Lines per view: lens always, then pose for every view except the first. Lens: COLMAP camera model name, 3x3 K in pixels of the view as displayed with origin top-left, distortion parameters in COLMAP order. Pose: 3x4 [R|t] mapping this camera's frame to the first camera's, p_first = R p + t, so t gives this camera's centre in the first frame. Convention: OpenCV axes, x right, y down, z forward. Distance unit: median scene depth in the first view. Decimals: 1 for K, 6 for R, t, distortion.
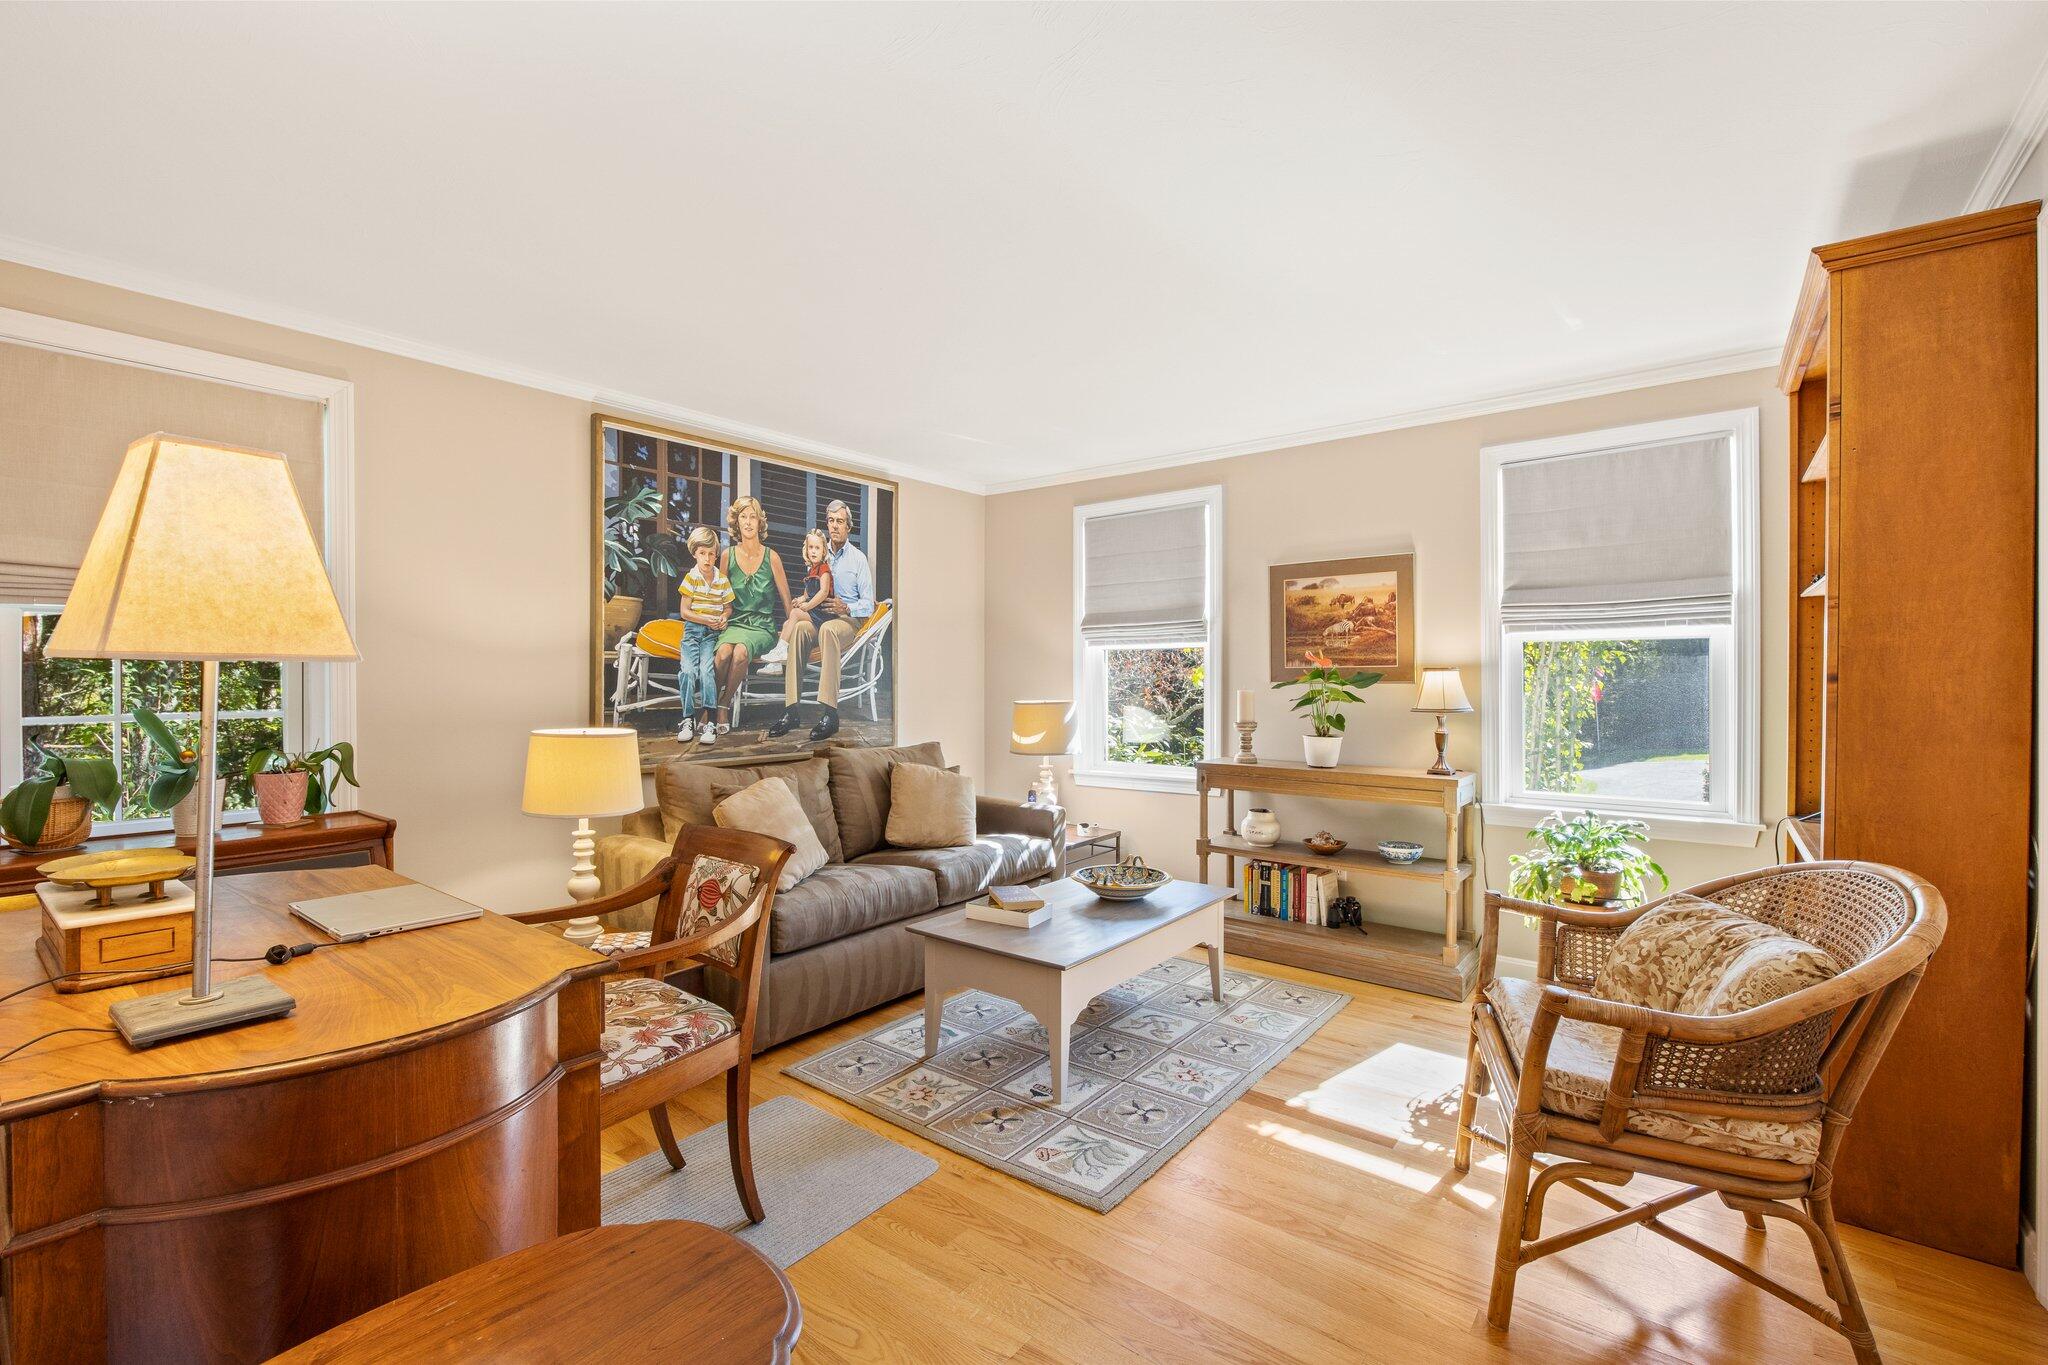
lens RADIAL K [[888.5, 0, 1024.0], [0, 888.5, 682.5], [0, 0, 1]] dist [-0.000139, -0.000045]
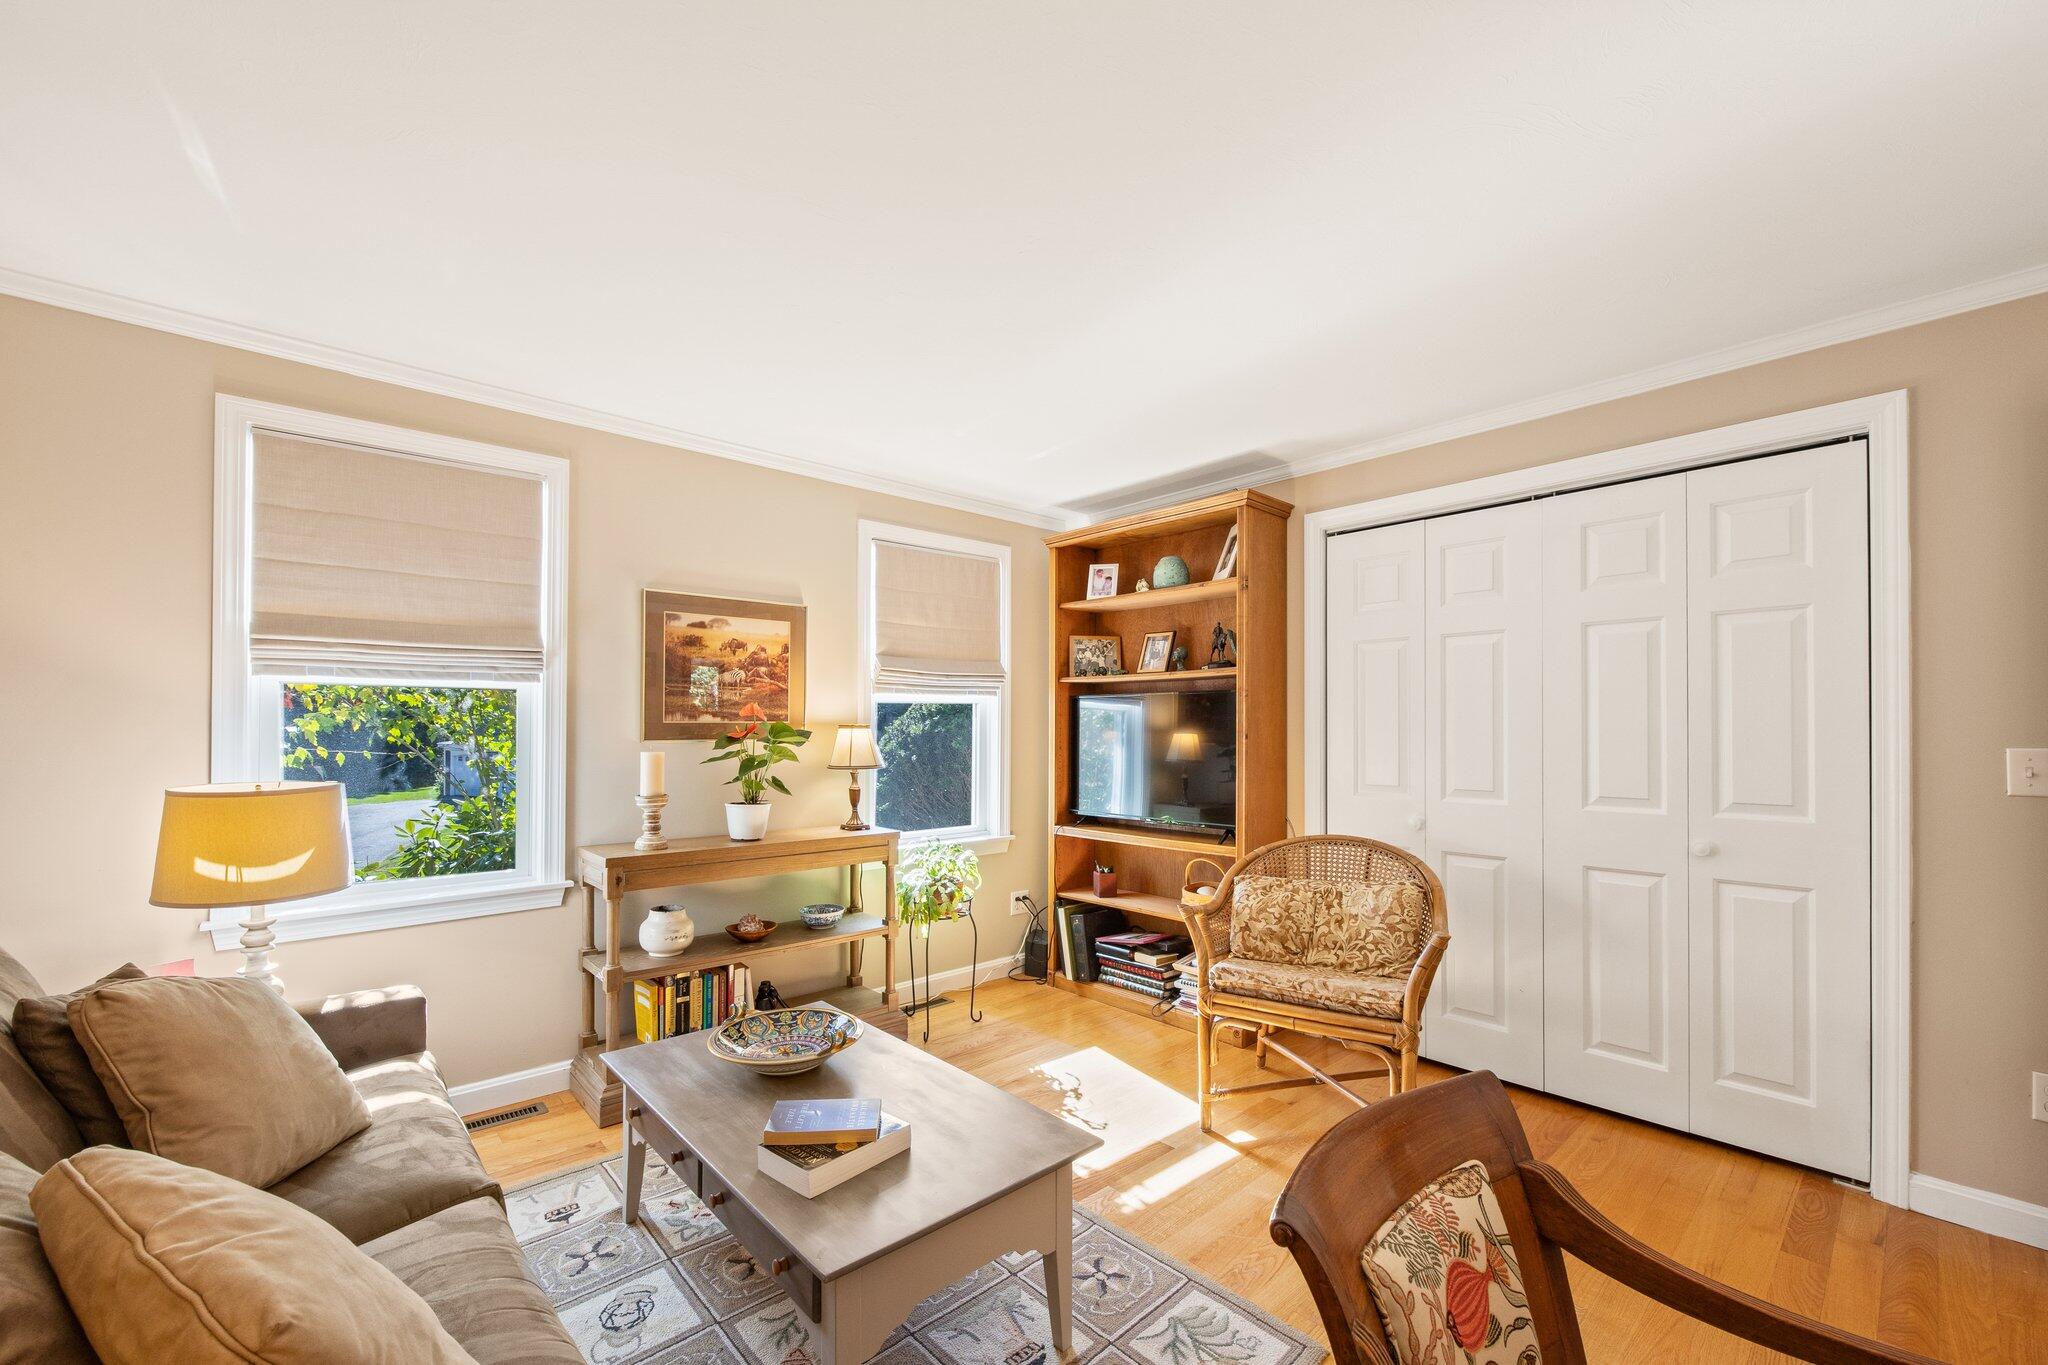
lens RADIAL K [[831.2, 0, 1006.8], [0, 831.2, 724.1], [0, 0, 1]] dist [-0.001254, -0.000333]
pose [[0.171822, 0.004398, 0.985118, -0.400215], [0.002309, 0.999985, -0.004867, -0.011206], [-0.985125, 0.003111, 0.171809, 0.601704]]
